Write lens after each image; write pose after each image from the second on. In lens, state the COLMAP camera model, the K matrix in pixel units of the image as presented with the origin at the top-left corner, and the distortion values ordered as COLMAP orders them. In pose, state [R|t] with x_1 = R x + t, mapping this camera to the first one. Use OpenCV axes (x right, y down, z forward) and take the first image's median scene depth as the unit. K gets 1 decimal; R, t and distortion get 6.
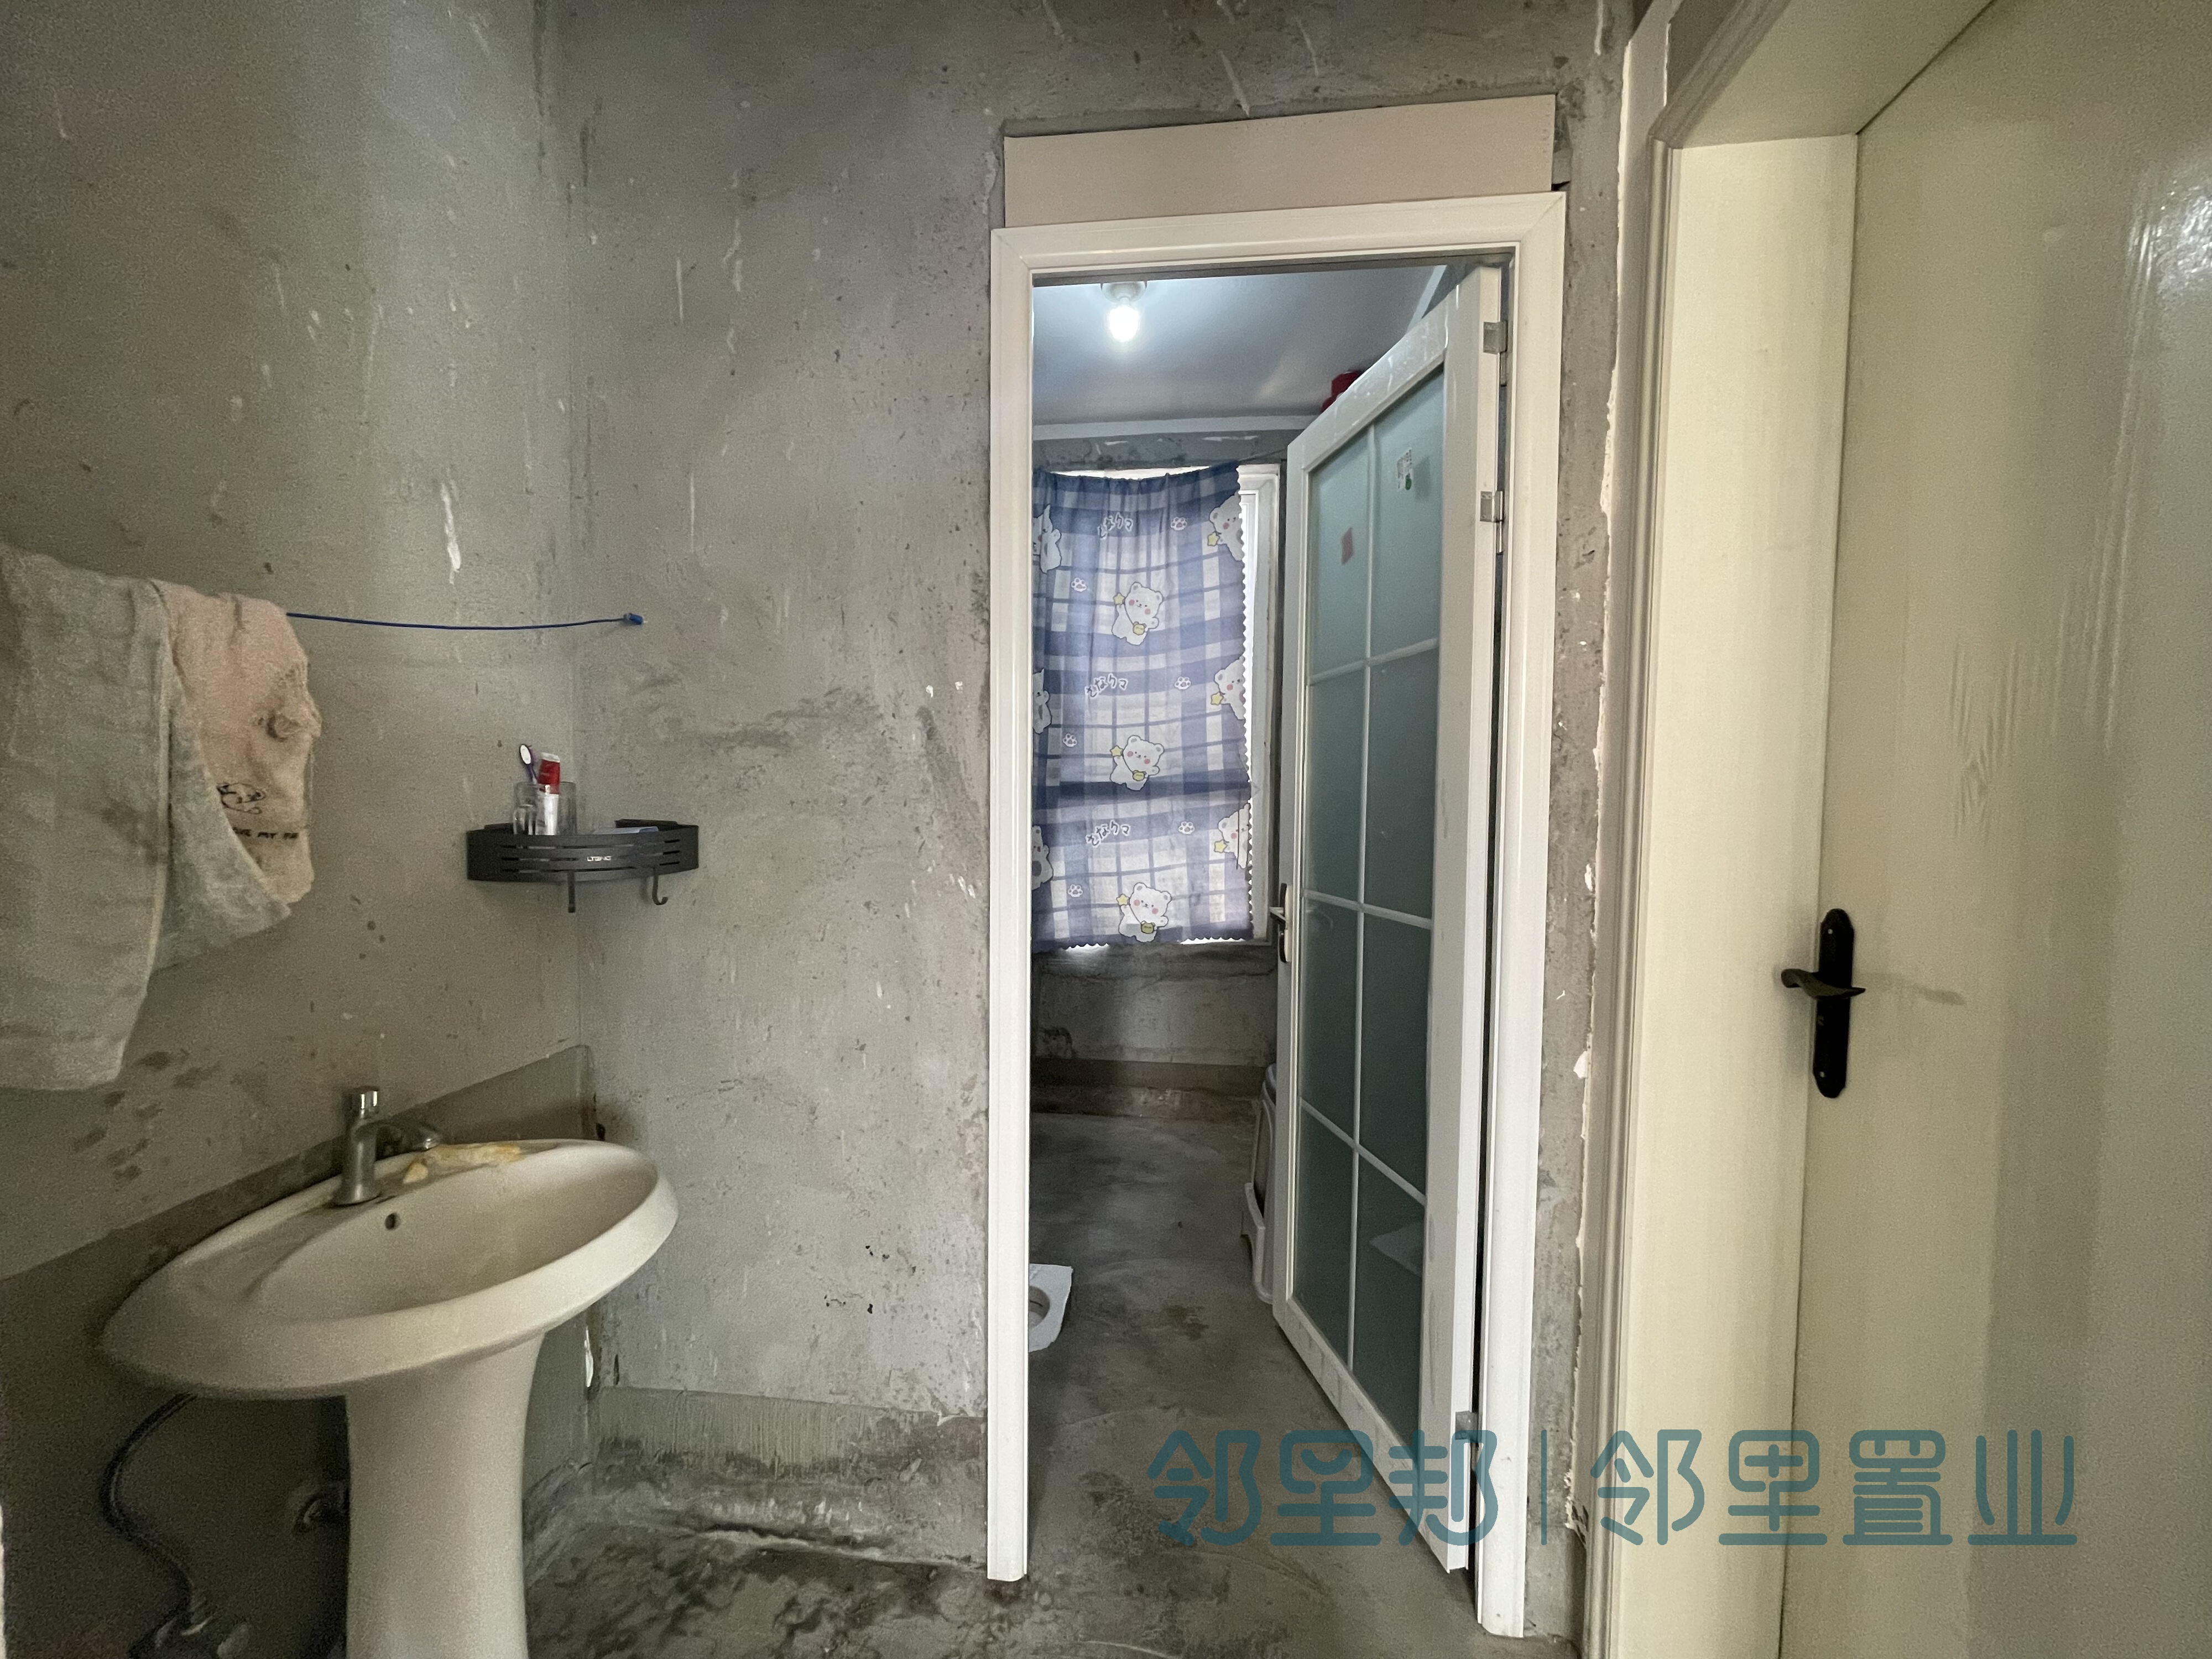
lens RADIAL K [[884.3, 0, 1109.0], [0, 884.3, 836.7], [0, 0, 1]] dist [0.001760, -0.000474]
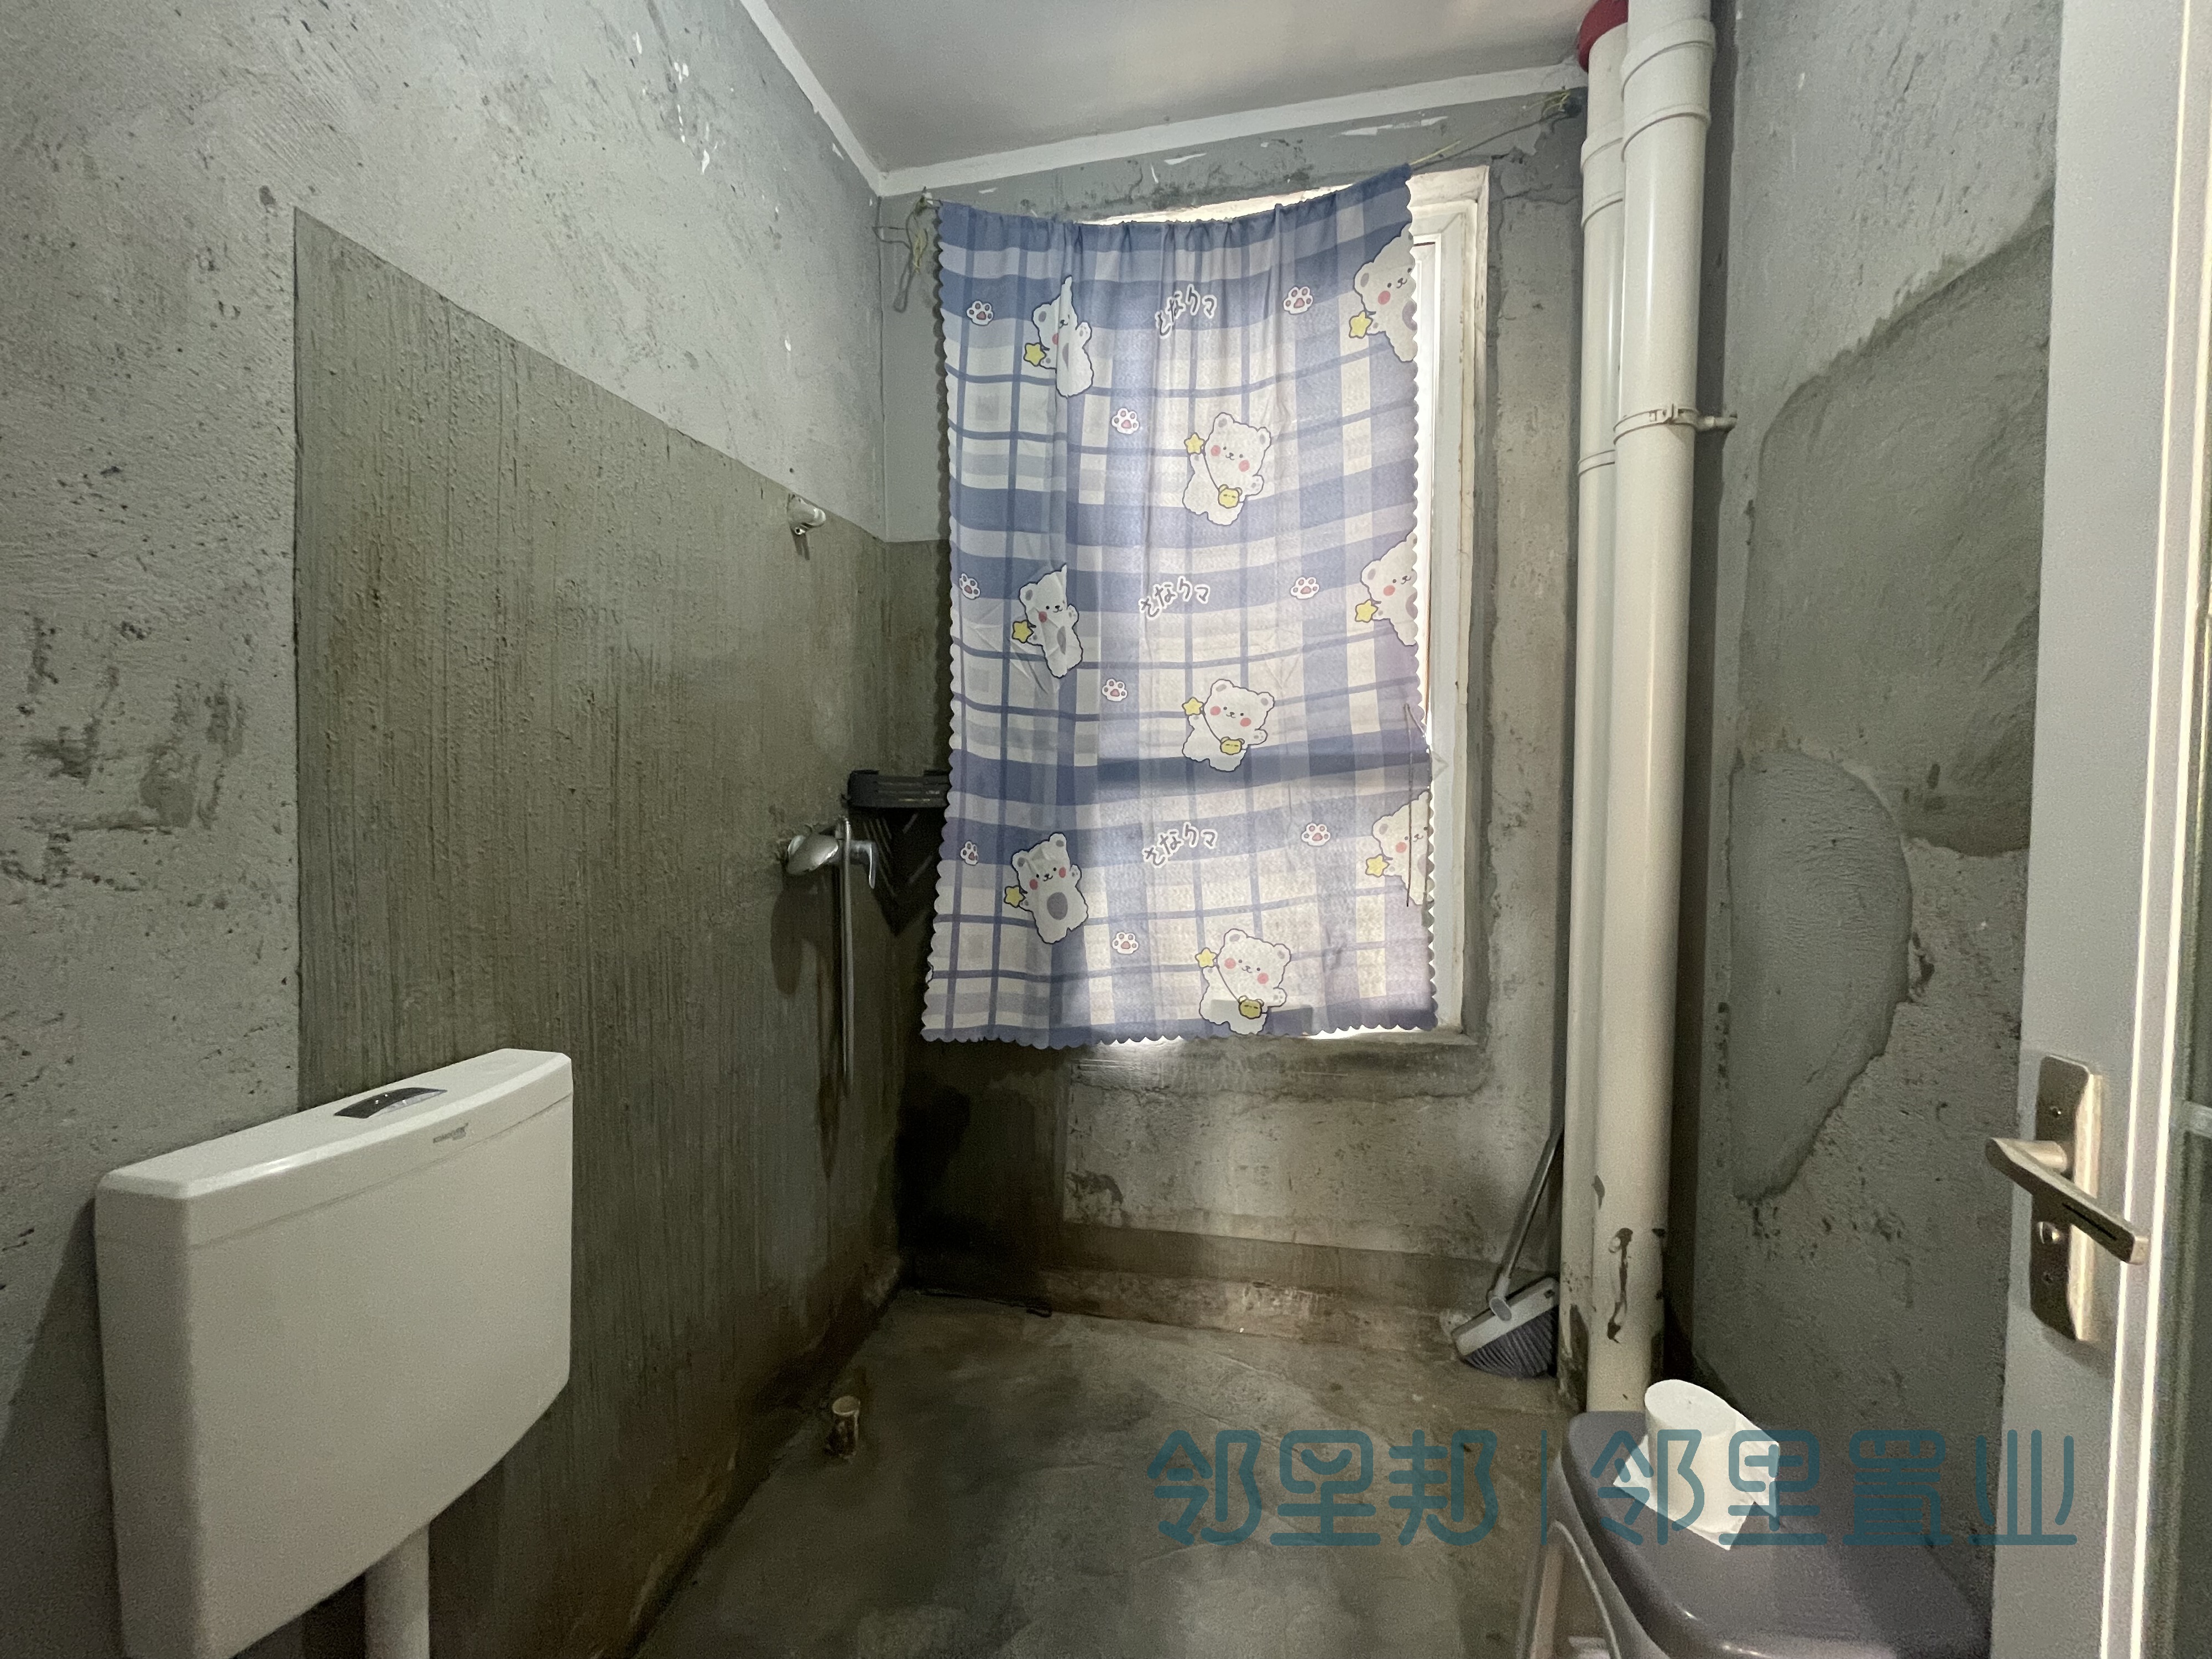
lens RADIAL K [[884.3, 0, 1097.4], [0, 884.3, 830.0], [0, 0, 1]] dist [0.001760, -0.000474]
pose [[0.994400, -0.010575, -0.105153, 0.006396], [0.010426, 0.999944, -0.001974, -0.013296], [0.105168, 0.000866, 0.994454, 0.411667]]
